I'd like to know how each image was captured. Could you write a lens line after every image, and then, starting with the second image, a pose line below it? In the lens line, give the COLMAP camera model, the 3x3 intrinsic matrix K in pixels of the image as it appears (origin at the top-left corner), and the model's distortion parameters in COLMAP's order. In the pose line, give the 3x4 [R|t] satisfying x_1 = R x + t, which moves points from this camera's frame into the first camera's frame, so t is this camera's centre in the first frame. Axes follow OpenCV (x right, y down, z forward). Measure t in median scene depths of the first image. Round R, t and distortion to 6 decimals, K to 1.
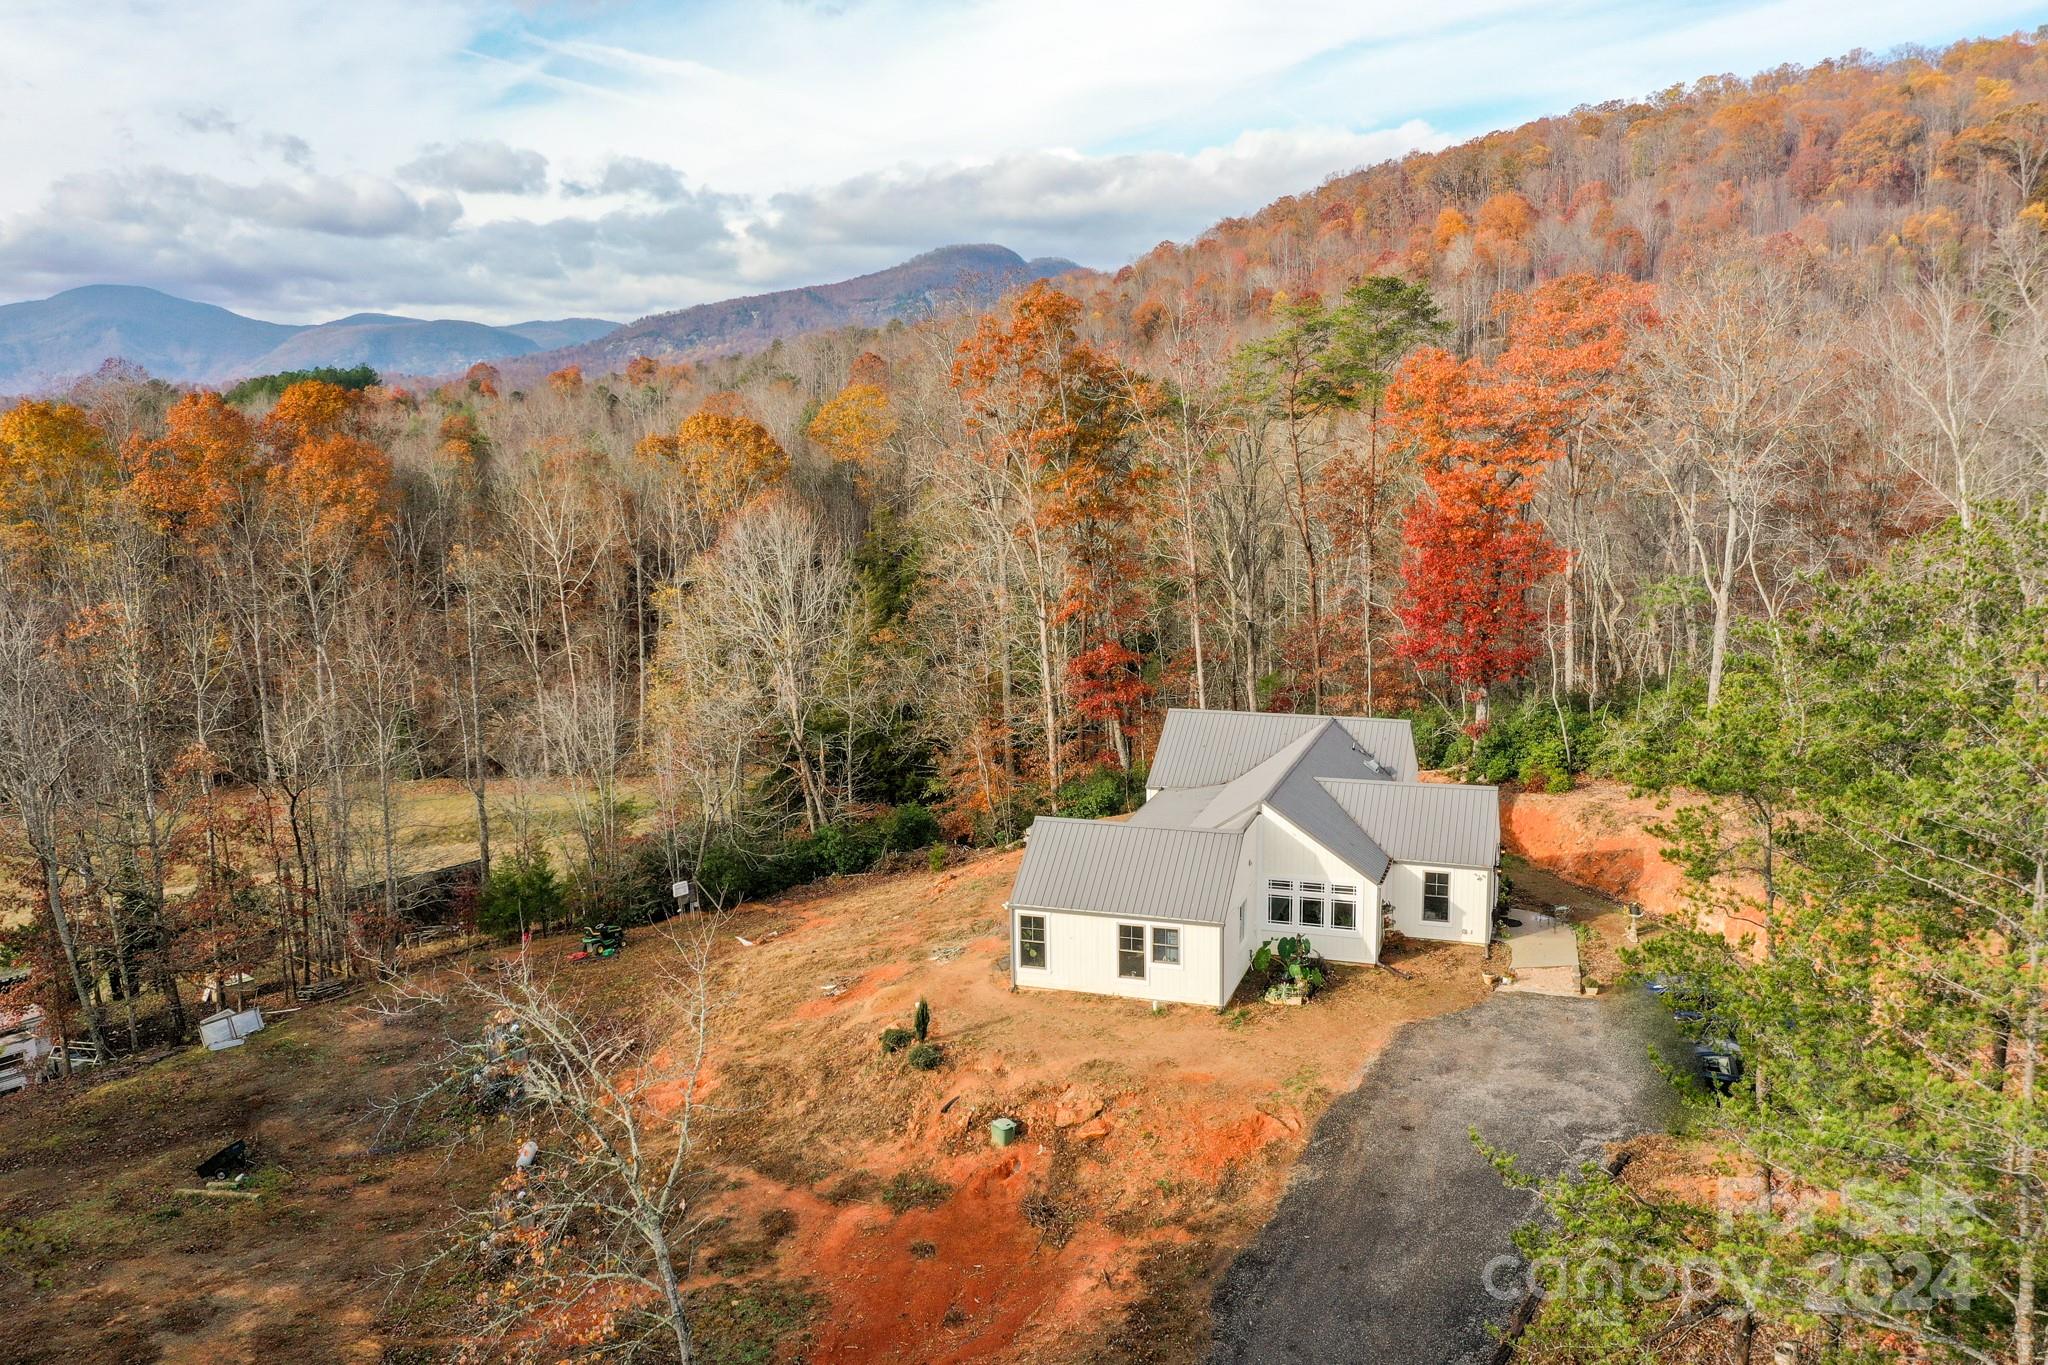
lens RADIAL K [[1618.0, 0, 1024.0], [0, 1618.0, 682.5], [0, 0, 1]] dist [0.019532, -0.001408]
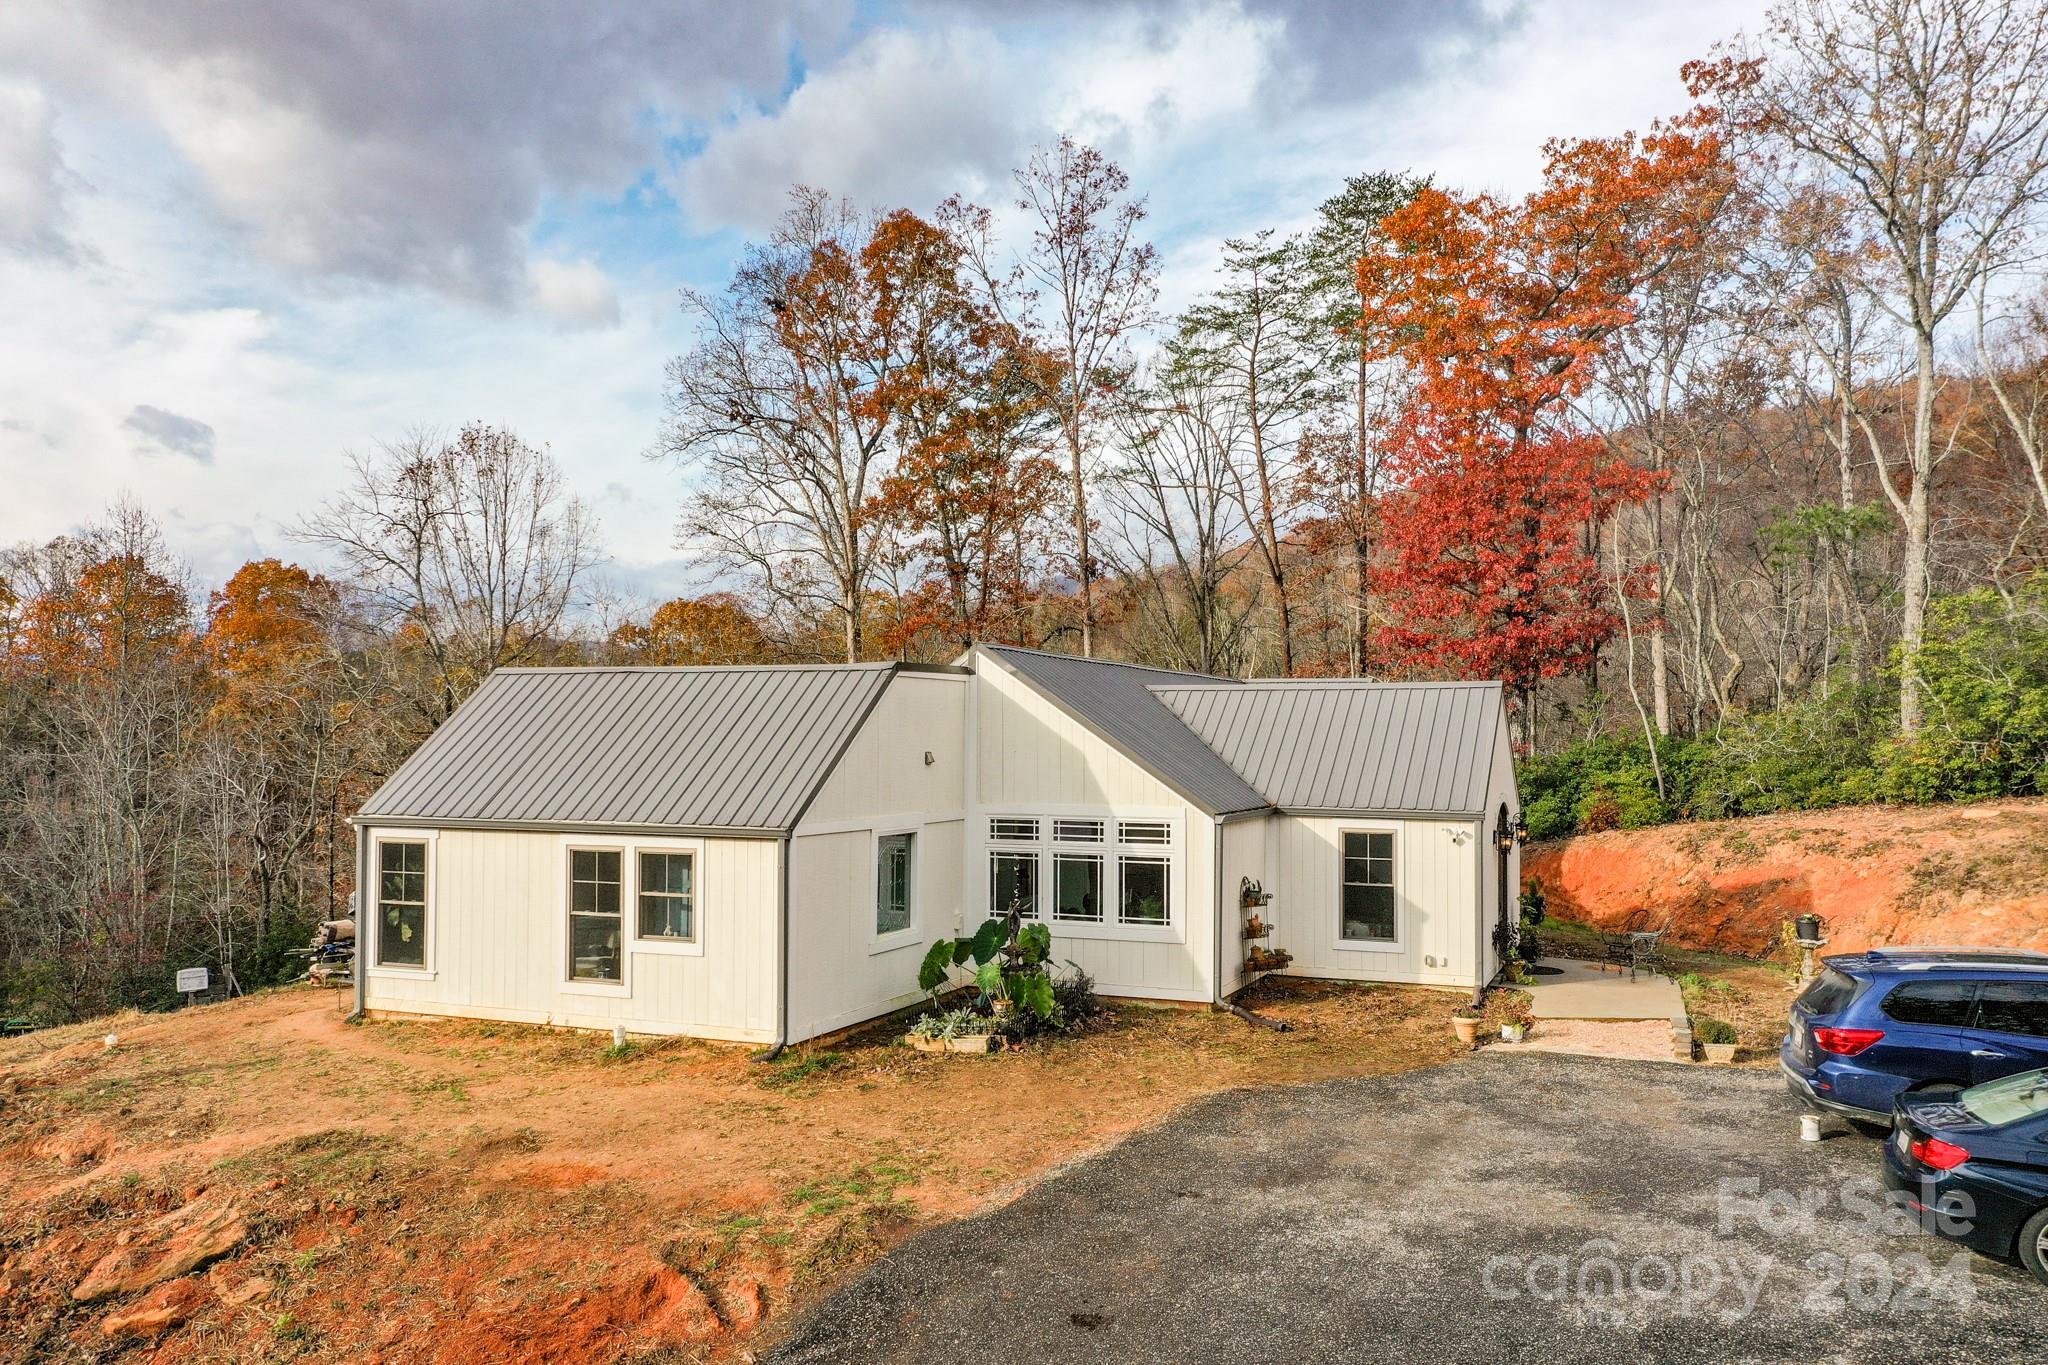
lens RADIAL K [[1618.0, 0, 1024.0], [0, 1618.0, 682.5], [0, 0, 1]] dist [0.019532, -0.001408]
pose [[0.998051, 0.018789, -0.059514, 0.195652], [-0.029675, 0.981780, -0.187688, 0.177358], [0.054903, 0.189089, 0.980424, 0.565681]]
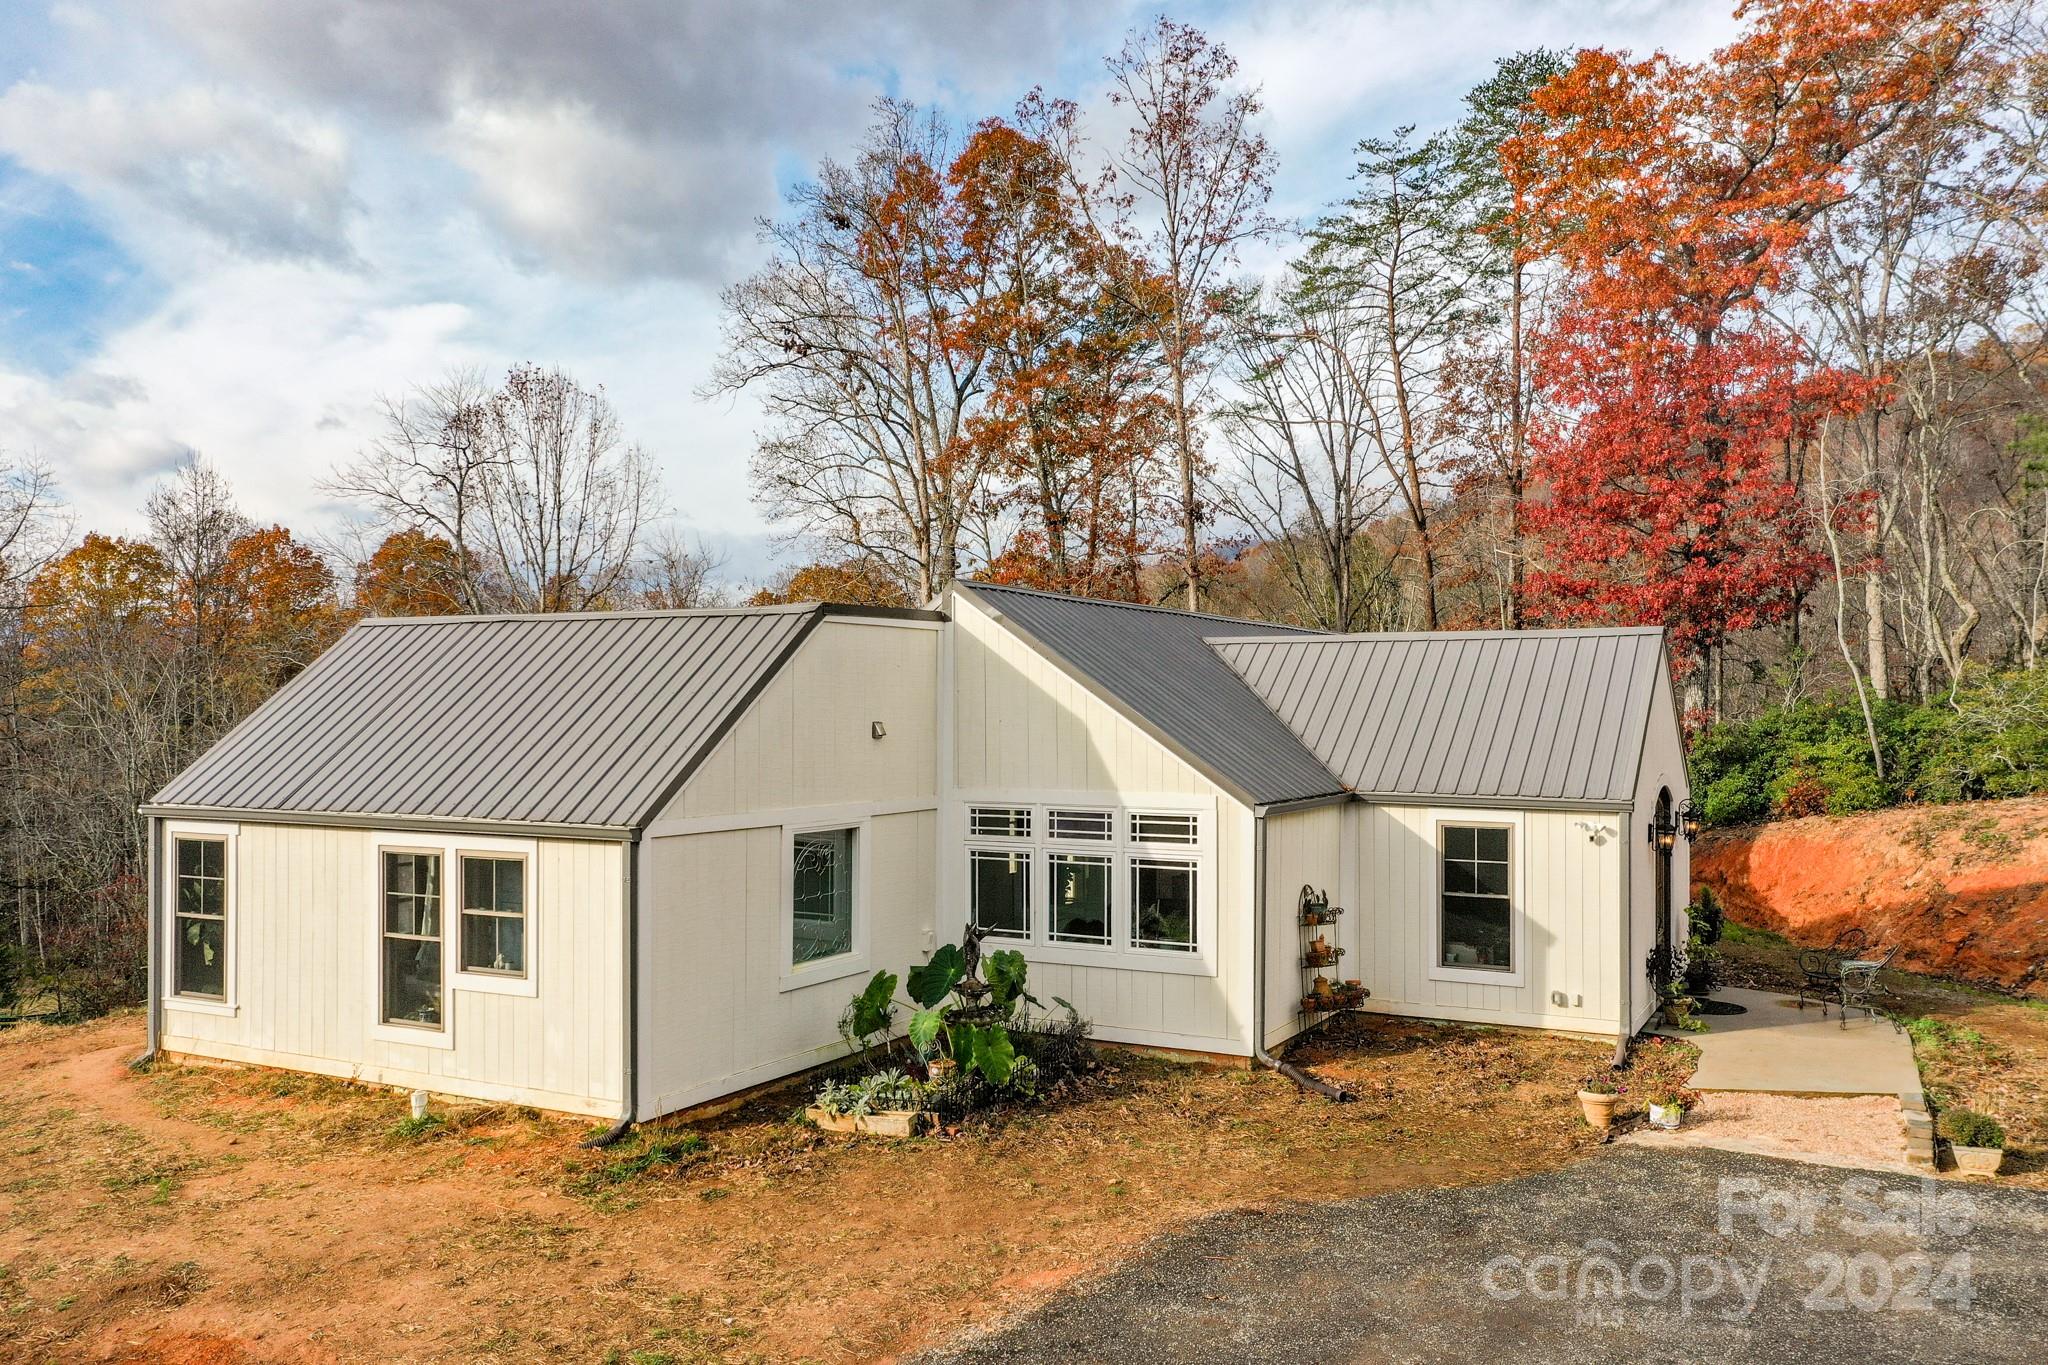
lens RADIAL K [[1640.7, 0, 1024.0], [0, 1640.7, 682.5], [0, 0, 1]] dist [0.026319, -0.000463]
pose [[0.987117, 0.015011, -0.159295, 0.229418], [-0.041592, 0.985437, -0.164874, 0.160287], [0.154500, 0.169375, 0.973366, 0.674800]]
